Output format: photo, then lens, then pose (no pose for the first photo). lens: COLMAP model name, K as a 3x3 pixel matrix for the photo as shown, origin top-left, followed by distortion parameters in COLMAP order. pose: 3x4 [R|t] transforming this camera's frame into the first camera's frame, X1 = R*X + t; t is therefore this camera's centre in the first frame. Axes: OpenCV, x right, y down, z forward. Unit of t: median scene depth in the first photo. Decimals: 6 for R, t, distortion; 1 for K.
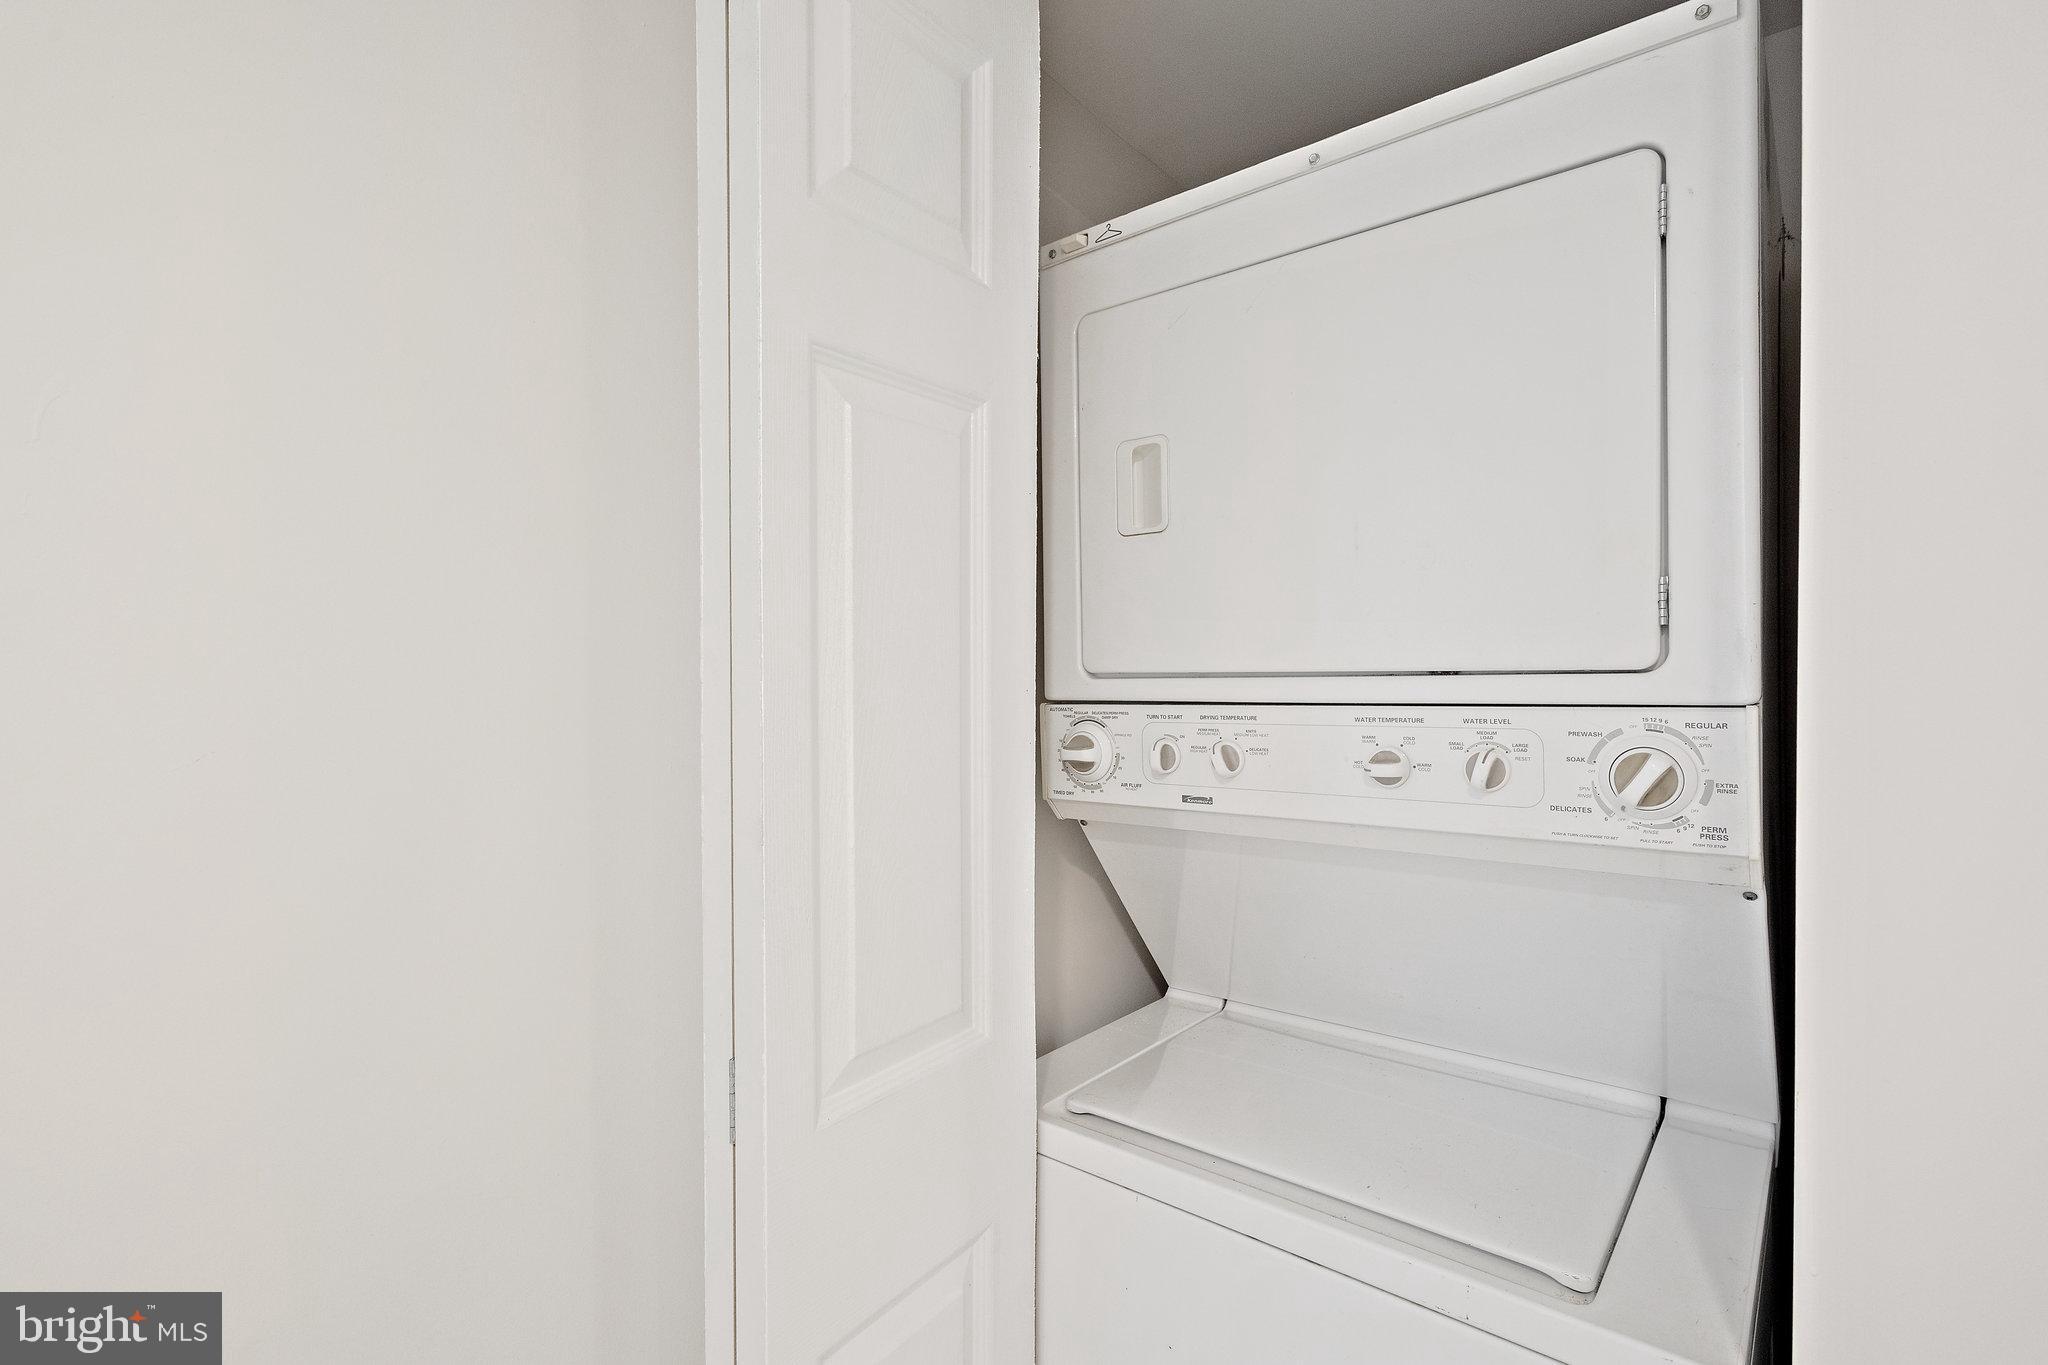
lens RADIAL K [[990.9, 0, 1014.0], [0, 990.9, 693.4], [0, 0, 1]] dist [-0.002025, 0.002052]
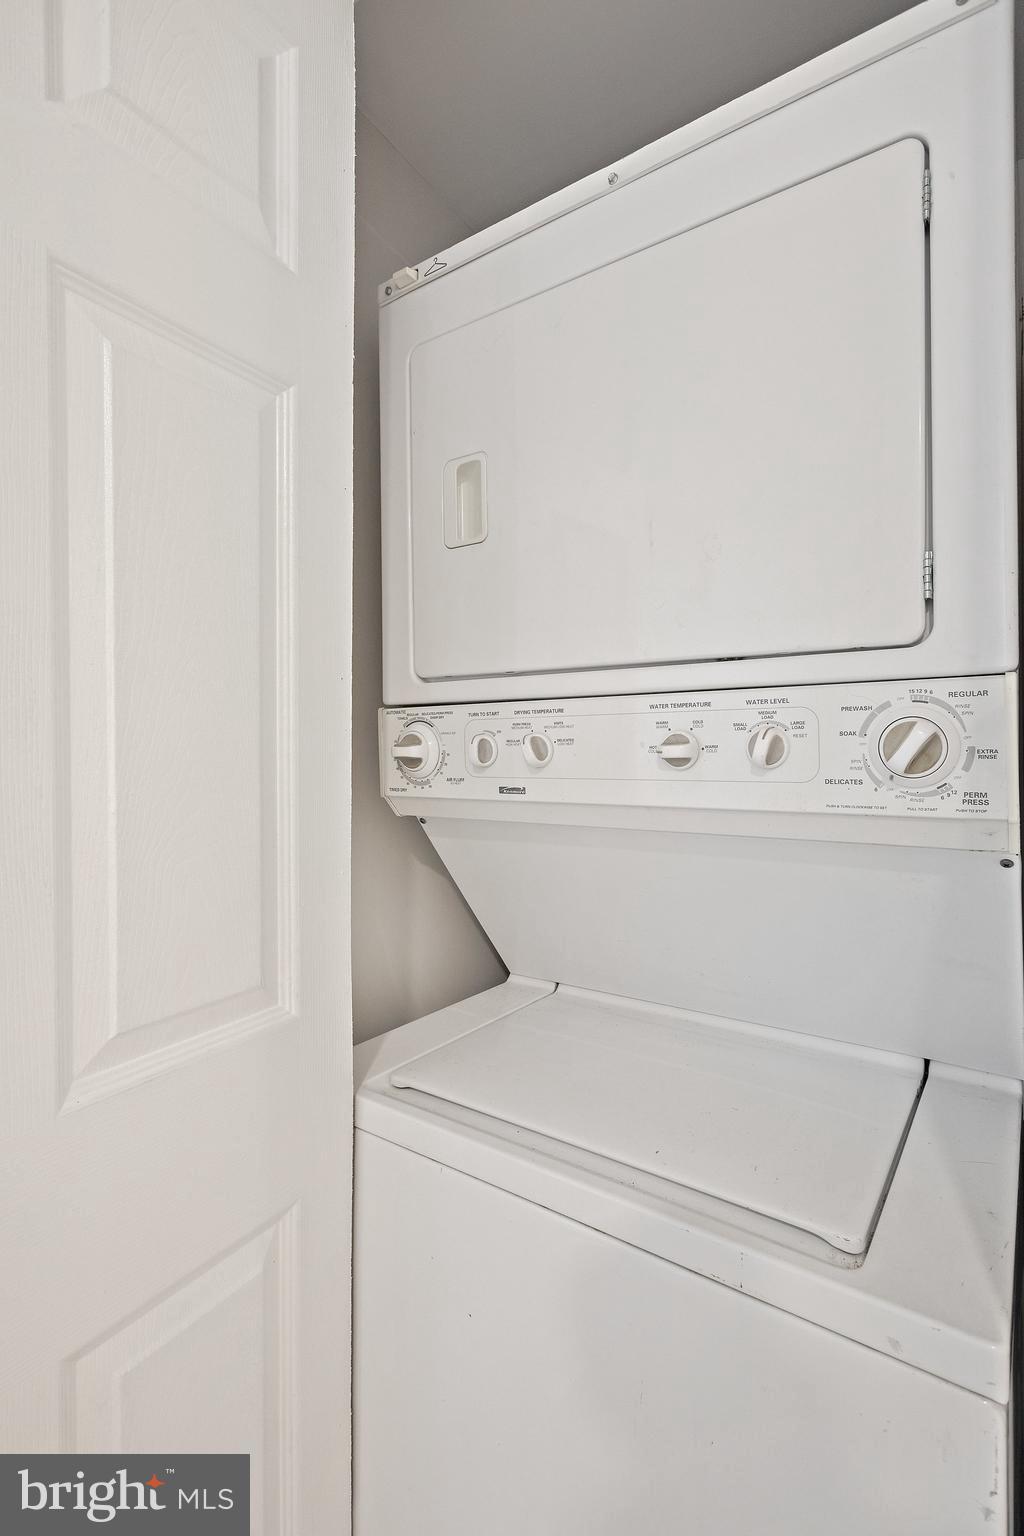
lens RADIAL K [[743.2, 0, 515.6], [0, 743.2, 757.9], [0, 0, 1]] dist [-0.002025, 0.002052]
pose [[0.996904, 0.007812, 0.078237, 0.144408], [-0.006586, 0.999852, -0.015919, 0.098080], [-0.078350, 0.015354, 0.996808, 0.227633]]
